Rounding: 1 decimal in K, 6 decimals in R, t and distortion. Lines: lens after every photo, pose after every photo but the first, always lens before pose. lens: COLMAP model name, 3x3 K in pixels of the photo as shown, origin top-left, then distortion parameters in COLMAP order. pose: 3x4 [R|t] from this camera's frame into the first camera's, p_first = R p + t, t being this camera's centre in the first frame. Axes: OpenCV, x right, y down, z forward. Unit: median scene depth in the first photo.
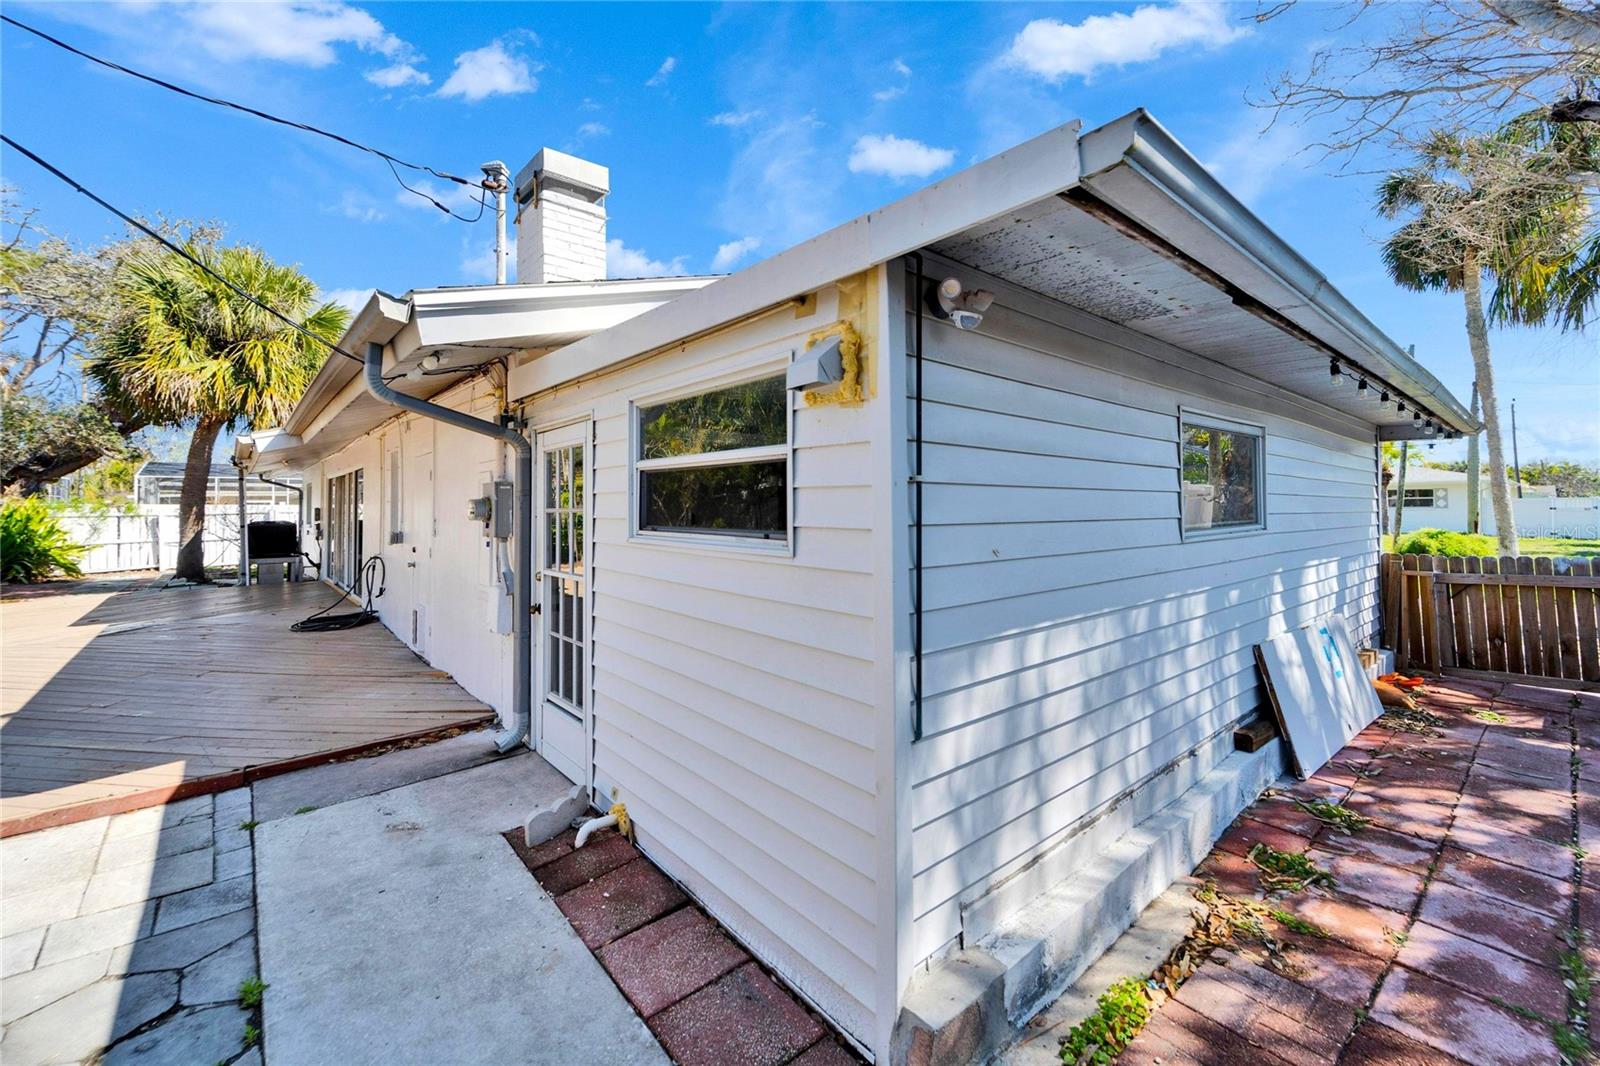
lens RADIAL K [[668.0, 0, 792.3], [0, 668.0, 516.4], [0, 0, 1]] dist [0.000681, -0.000690]
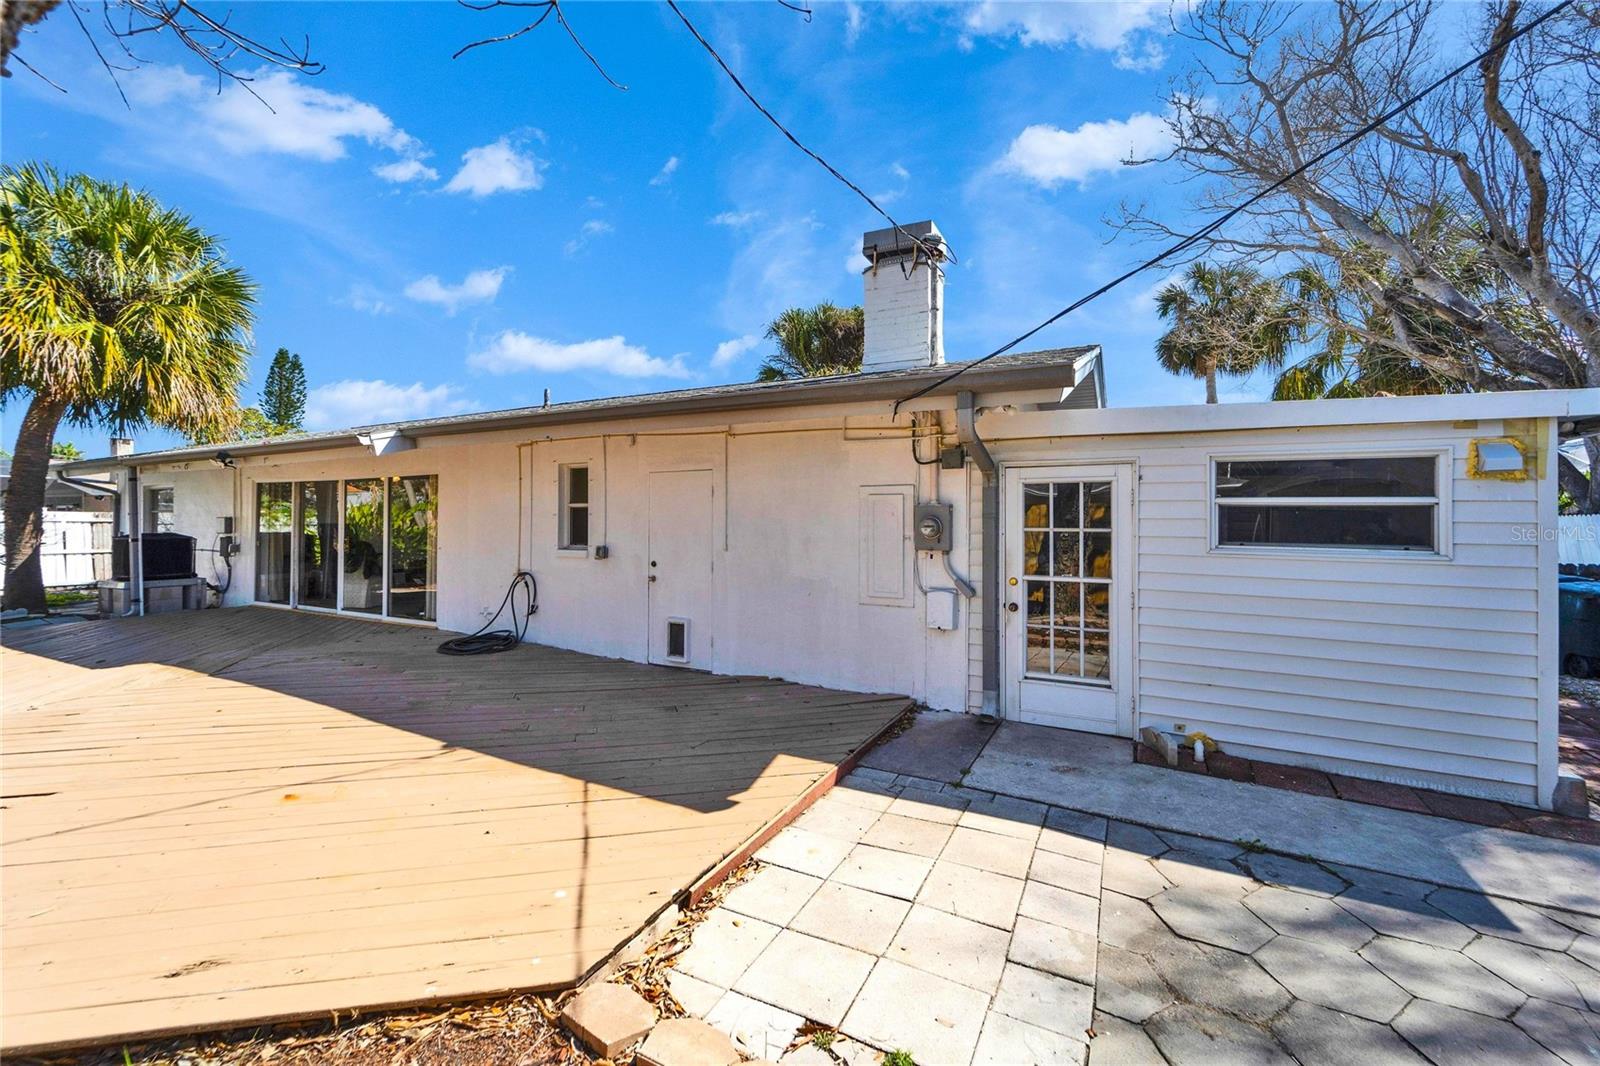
lens RADIAL K [[678.9, 0, 757.5], [0, 678.9, 535.7], [0, 0, 1]] dist [-0.011903, -0.000534]
pose [[0.934919, 0.007890, 0.354772, -1.431974], [-0.009045, 0.999958, 0.001599, 0.005030], [-0.354745, -0.004704, 0.934951, -0.022867]]
